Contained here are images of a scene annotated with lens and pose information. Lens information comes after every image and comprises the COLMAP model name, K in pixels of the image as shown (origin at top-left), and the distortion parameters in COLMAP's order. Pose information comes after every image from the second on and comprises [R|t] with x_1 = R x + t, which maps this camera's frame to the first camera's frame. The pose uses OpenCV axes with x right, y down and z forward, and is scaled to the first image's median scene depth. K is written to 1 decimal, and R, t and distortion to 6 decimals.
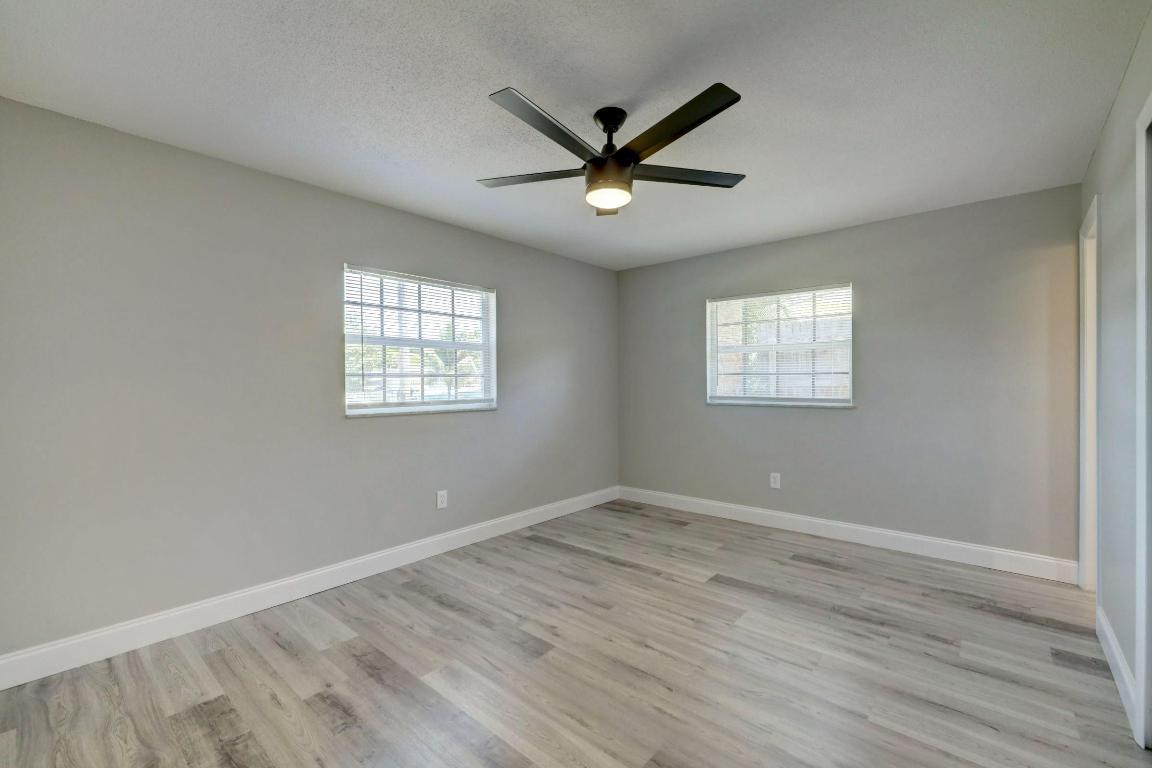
lens RADIAL K [[480.9, 0, 578.9], [0, 480.9, 386.8], [0, 0, 1]] dist [0.000628, -0.000208]
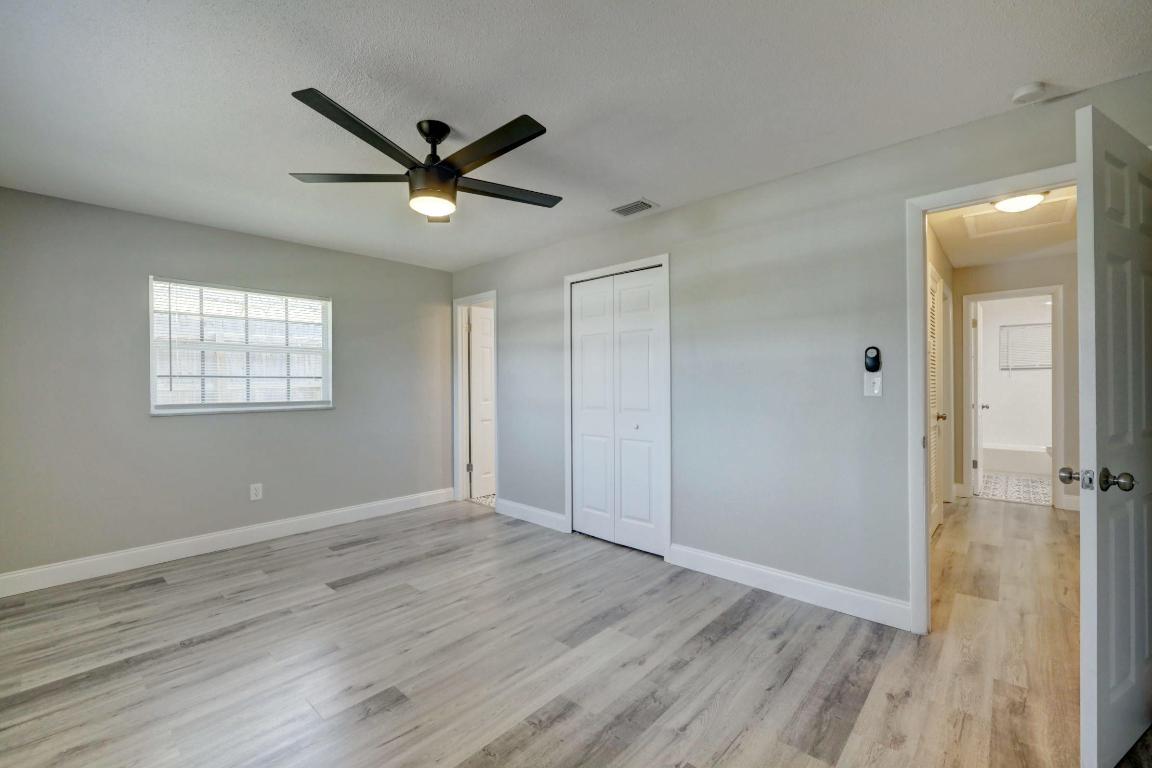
lens RADIAL K [[480.9, 0, 580.5], [0, 480.9, 383.6], [0, 0, 1]] dist [0.000628, -0.000208]
pose [[0.020005, 0.003747, 0.999793, -0.686649], [0.013472, 0.999901, -0.004017, -0.002188], [-0.999709, 0.013550, 0.019952, 0.474365]]
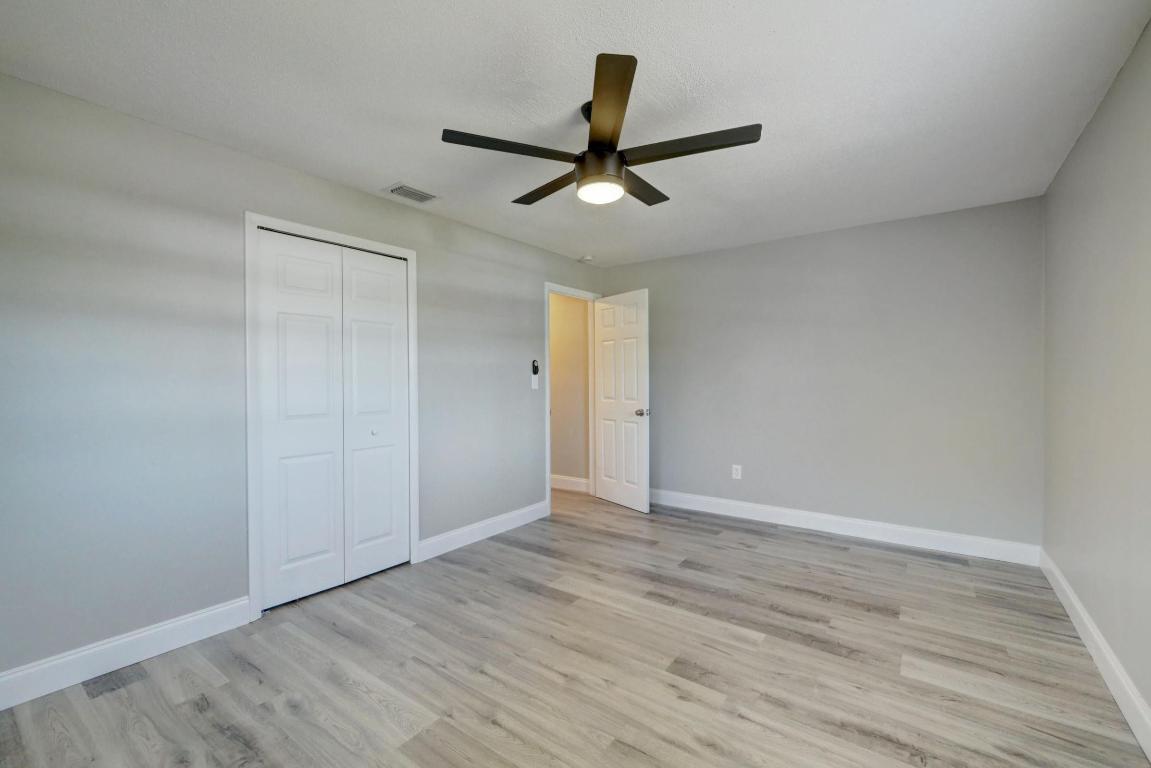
lens RADIAL K [[480.5, 0, 577.7], [0, 480.5, 381.7], [0, 0, 1]] dist [0.000628, -0.000208]
pose [[-0.996605, 0.012975, -0.081308, 0.137778], [0.011922, 0.999839, 0.013416, -0.015203], [0.081469, 0.012401, -0.996599, 1.408692]]
